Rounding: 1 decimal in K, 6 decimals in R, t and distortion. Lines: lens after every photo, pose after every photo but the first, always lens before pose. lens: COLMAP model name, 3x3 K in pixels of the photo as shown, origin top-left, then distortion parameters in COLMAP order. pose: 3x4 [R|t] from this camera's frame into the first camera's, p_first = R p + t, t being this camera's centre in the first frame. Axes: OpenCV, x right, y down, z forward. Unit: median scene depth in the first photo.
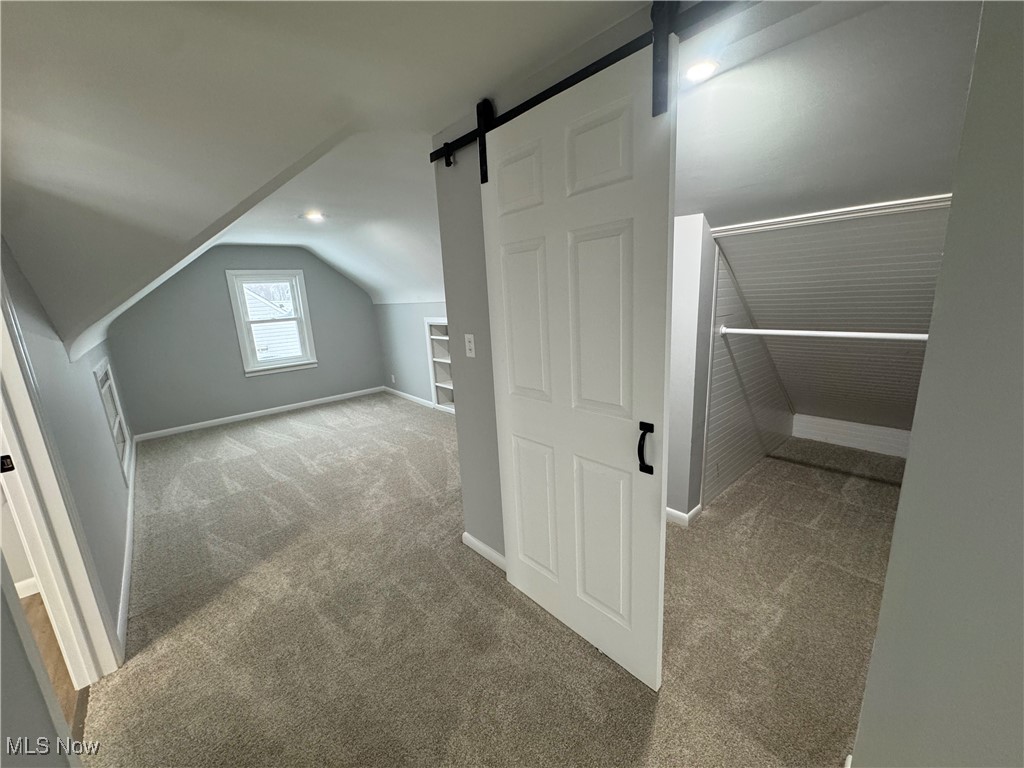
lens RADIAL K [[407.8, 0, 512.0], [0, 407.8, 384.0], [0, 0, 1]] dist [-0.001808, -0.000428]
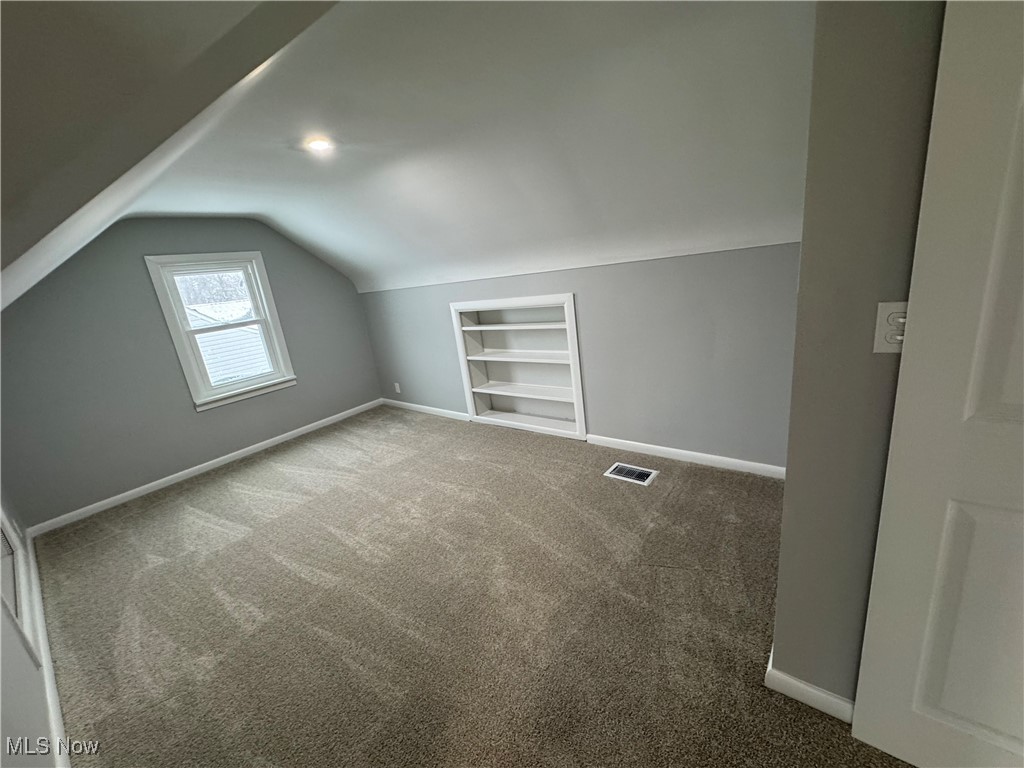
lens RADIAL K [[407.8, 0, 512.0], [0, 407.8, 384.0], [0, 0, 1]] dist [-0.001808, -0.000428]
pose [[0.982135, -0.114082, 0.149655, -0.262248], [0.108216, 0.993025, 0.046799, -0.044504], [-0.153950, -0.029768, 0.987630, 0.273597]]
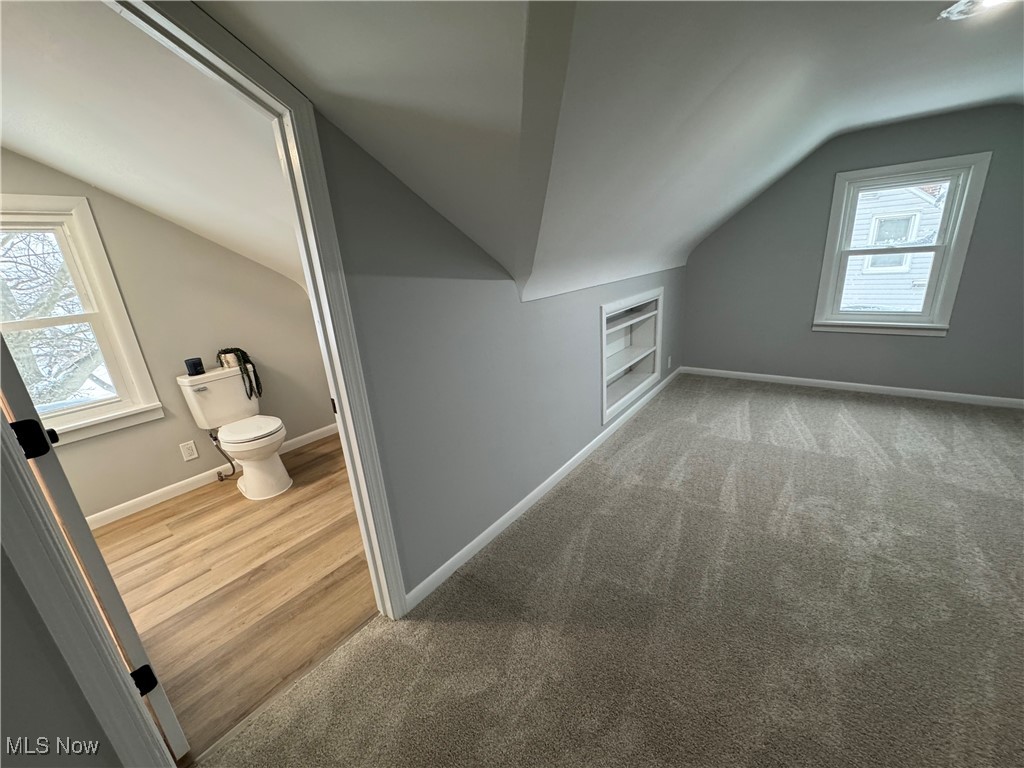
lens RADIAL K [[406.7, 0, 512.0], [0, 406.7, 384.0], [0, 0, 1]] dist [-0.000414, -0.000162]
pose [[0.192691, 0.331531, -0.923557, -0.061981], [-0.152789, 0.939853, 0.305503, -0.077558], [0.969291, 0.082242, 0.231756, 0.367499]]
